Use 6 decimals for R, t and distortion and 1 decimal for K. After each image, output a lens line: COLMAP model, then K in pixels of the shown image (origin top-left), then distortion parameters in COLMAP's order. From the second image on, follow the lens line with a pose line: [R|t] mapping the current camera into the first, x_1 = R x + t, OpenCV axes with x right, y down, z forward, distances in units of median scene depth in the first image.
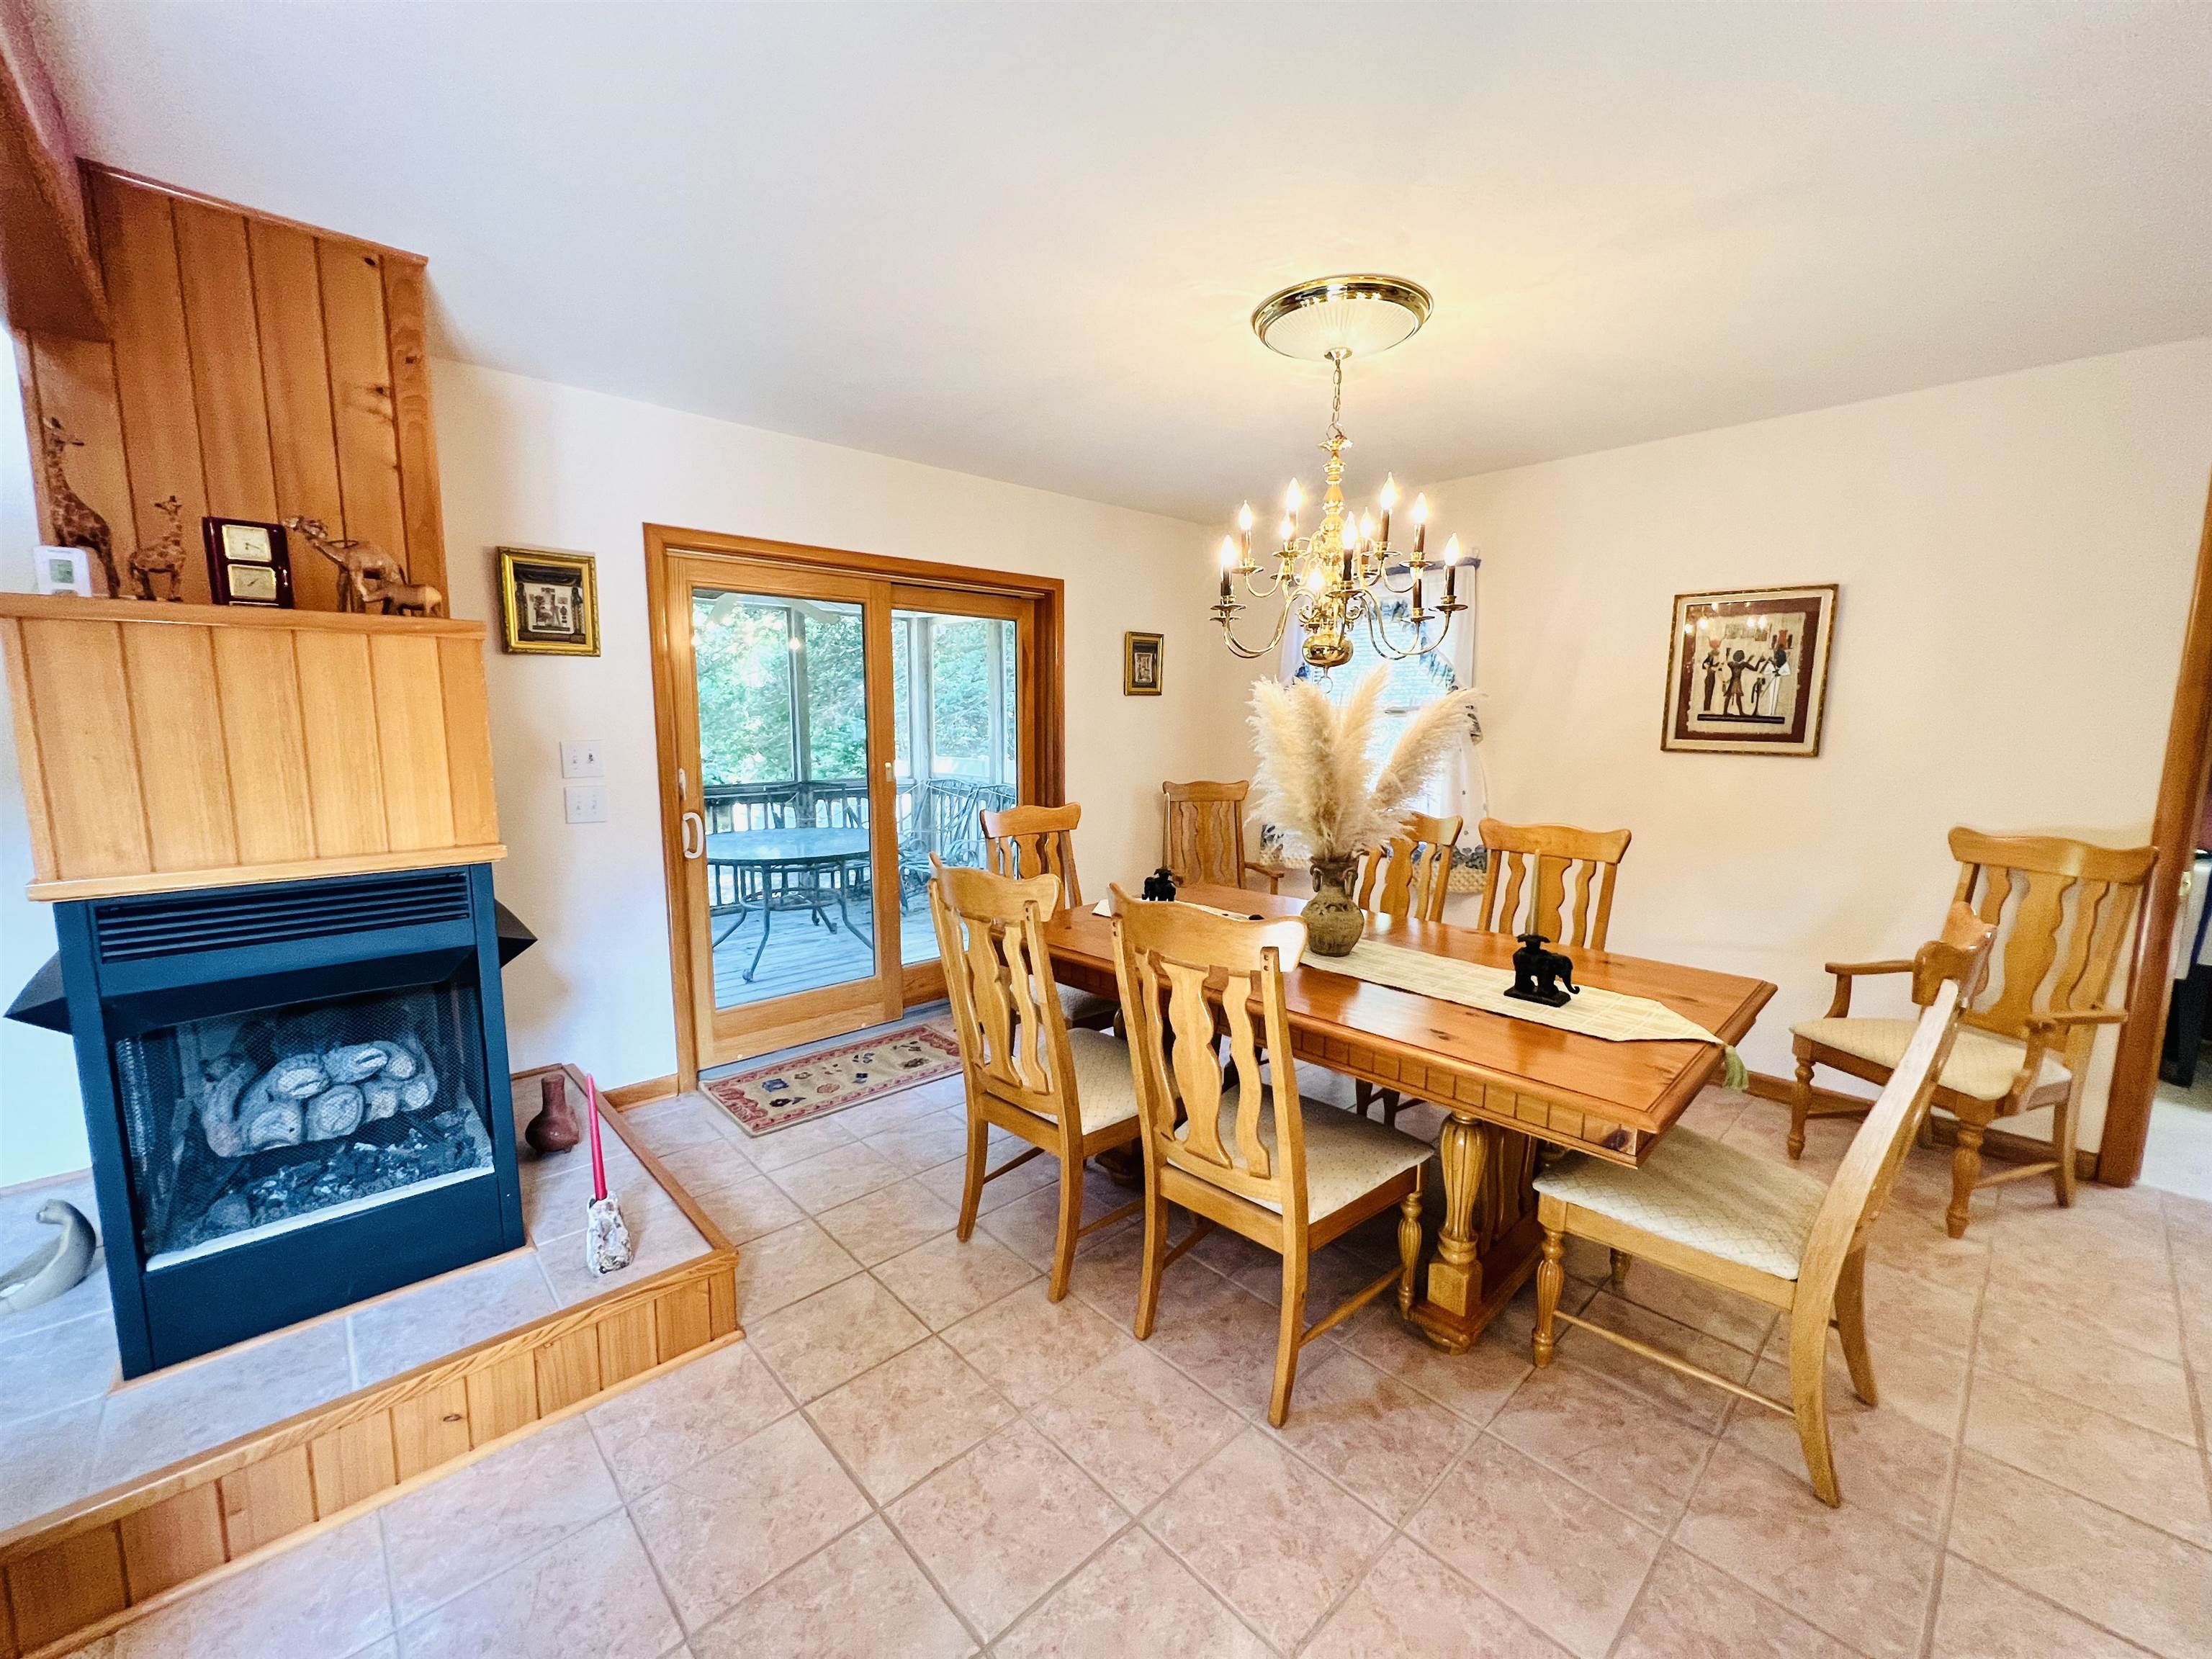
lens RADIAL K [[893.4, 0, 1105.3], [0, 893.4, 833.6], [0, 0, 1]] dist [-0.004503, 0.001052]
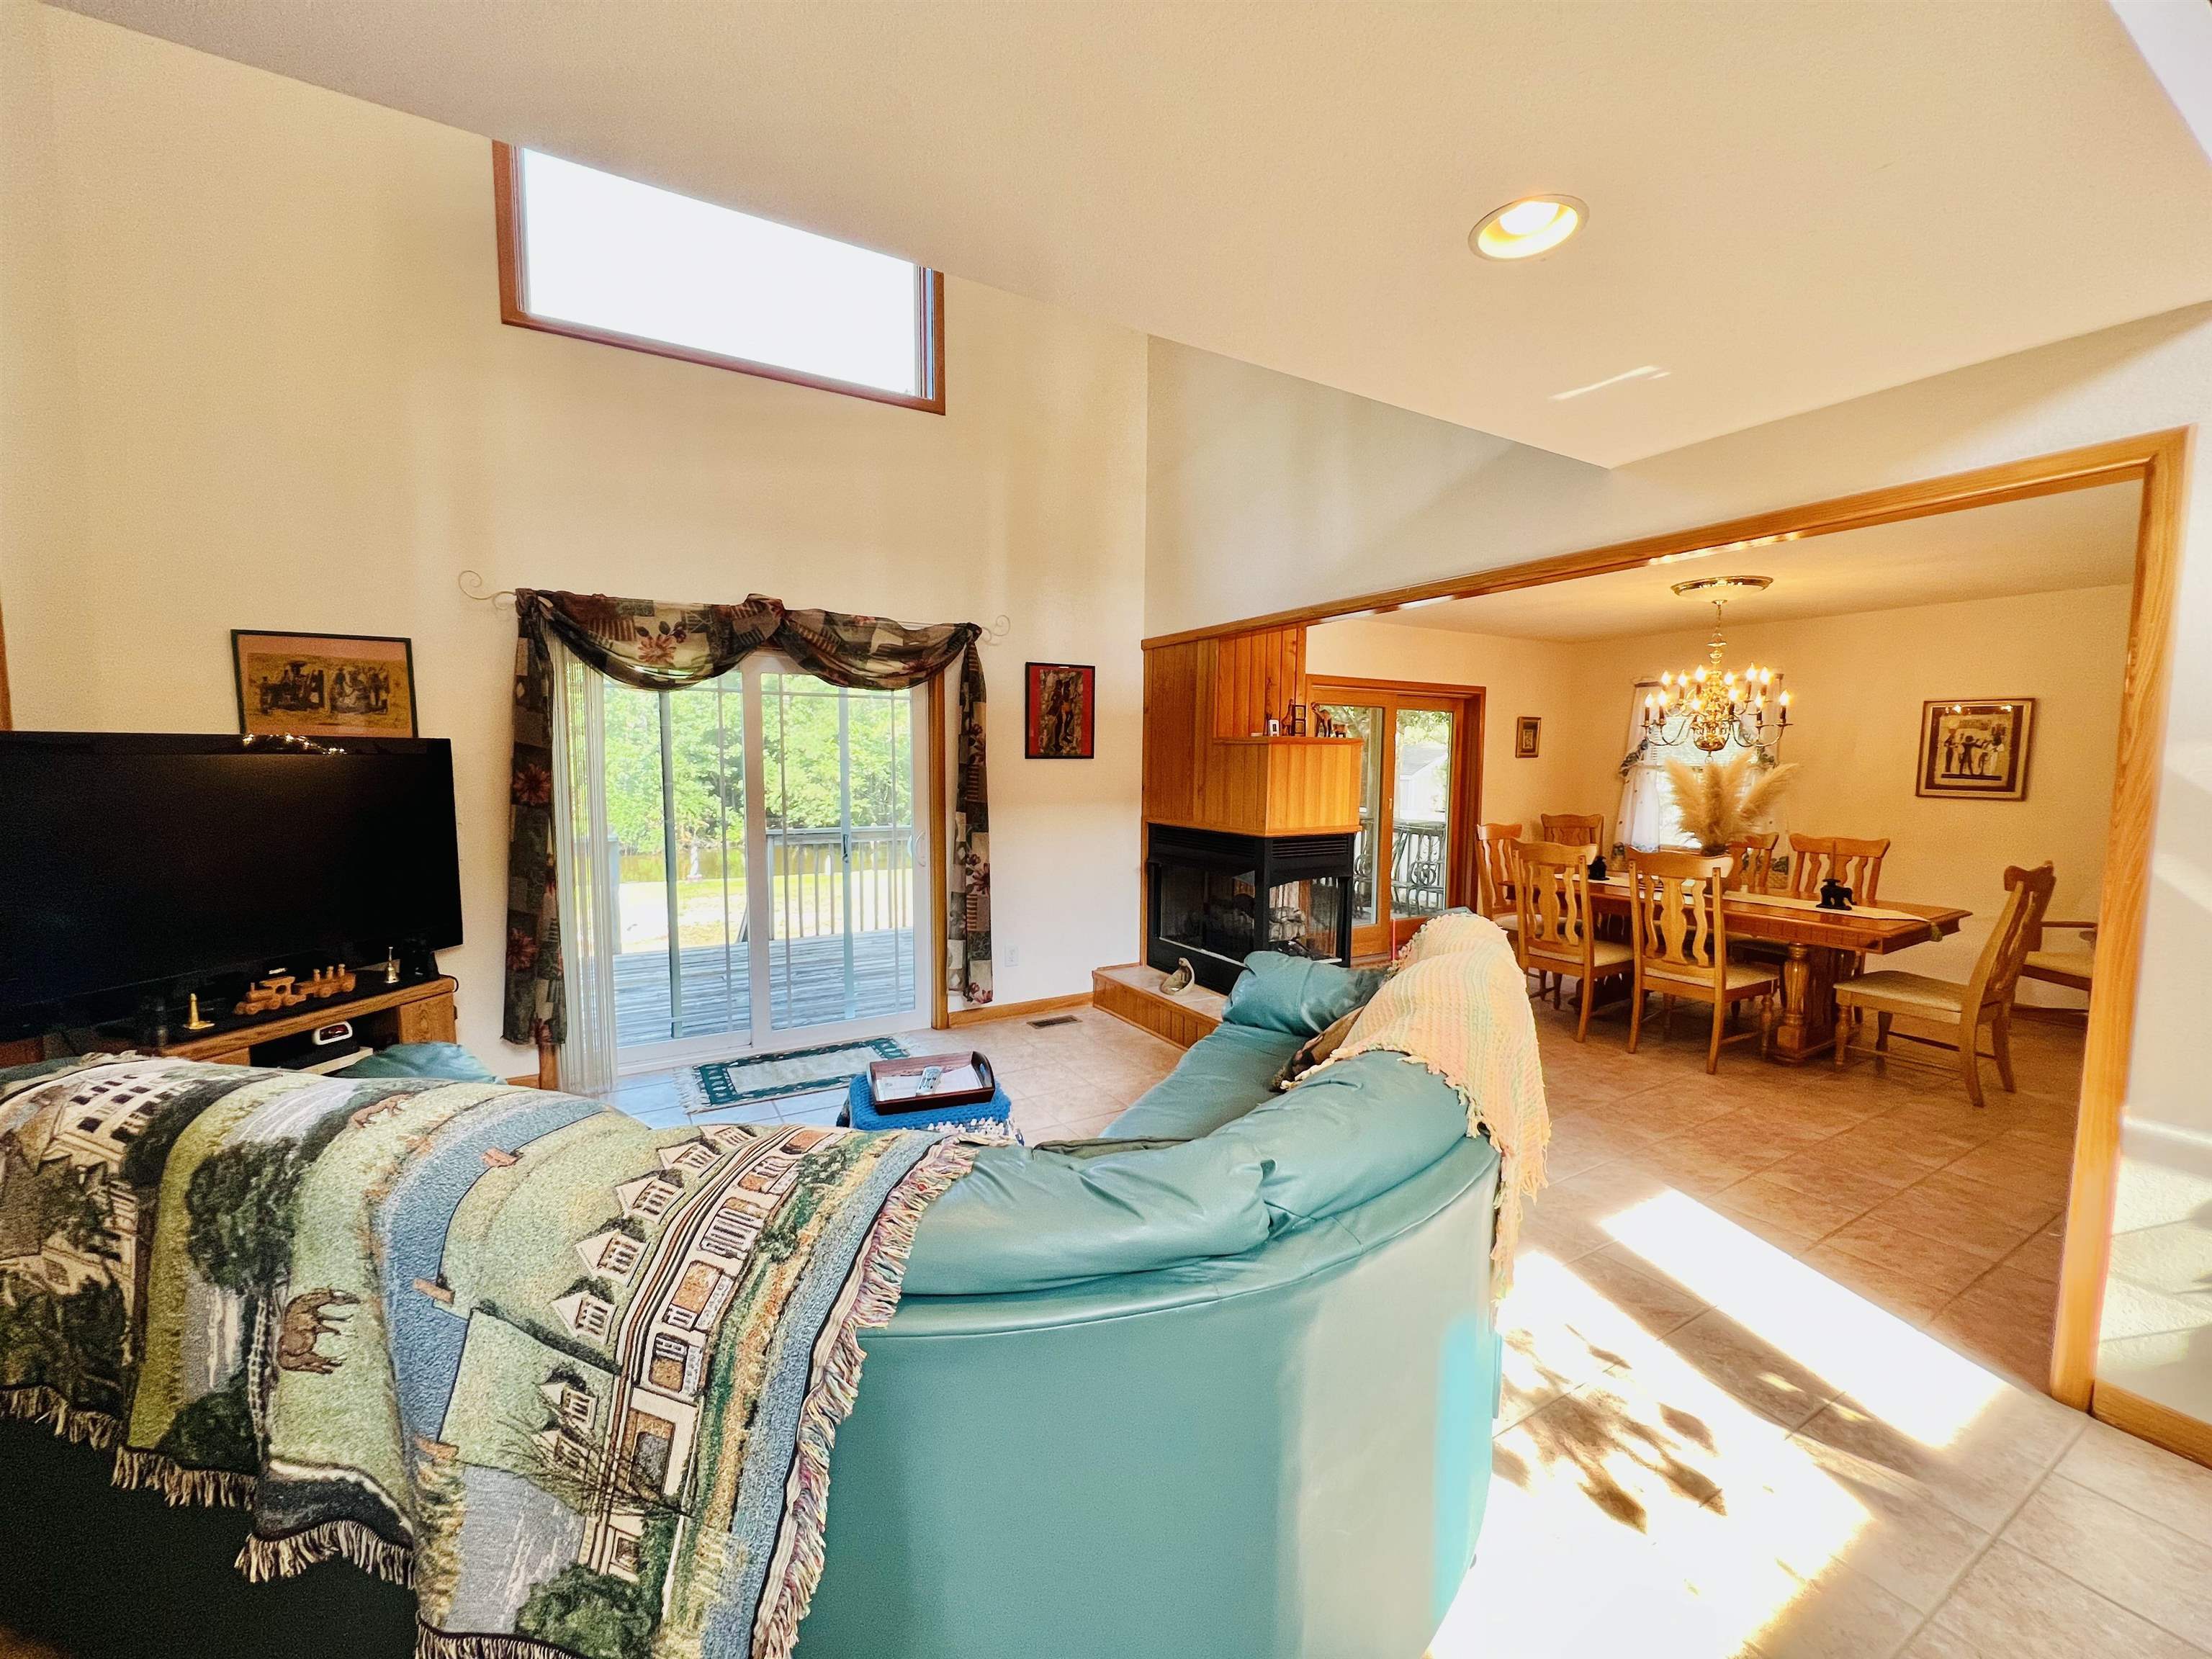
lens RADIAL K [[893.4, 0, 1099.6], [0, 893.4, 832.9], [0, 0, 1]] dist [-0.004503, 0.001052]
pose [[0.975996, 0.020755, -0.216795, -0.502364], [-0.031774, 0.998367, -0.047467, 0.103976], [0.215456, 0.053217, 0.975062, -0.953899]]
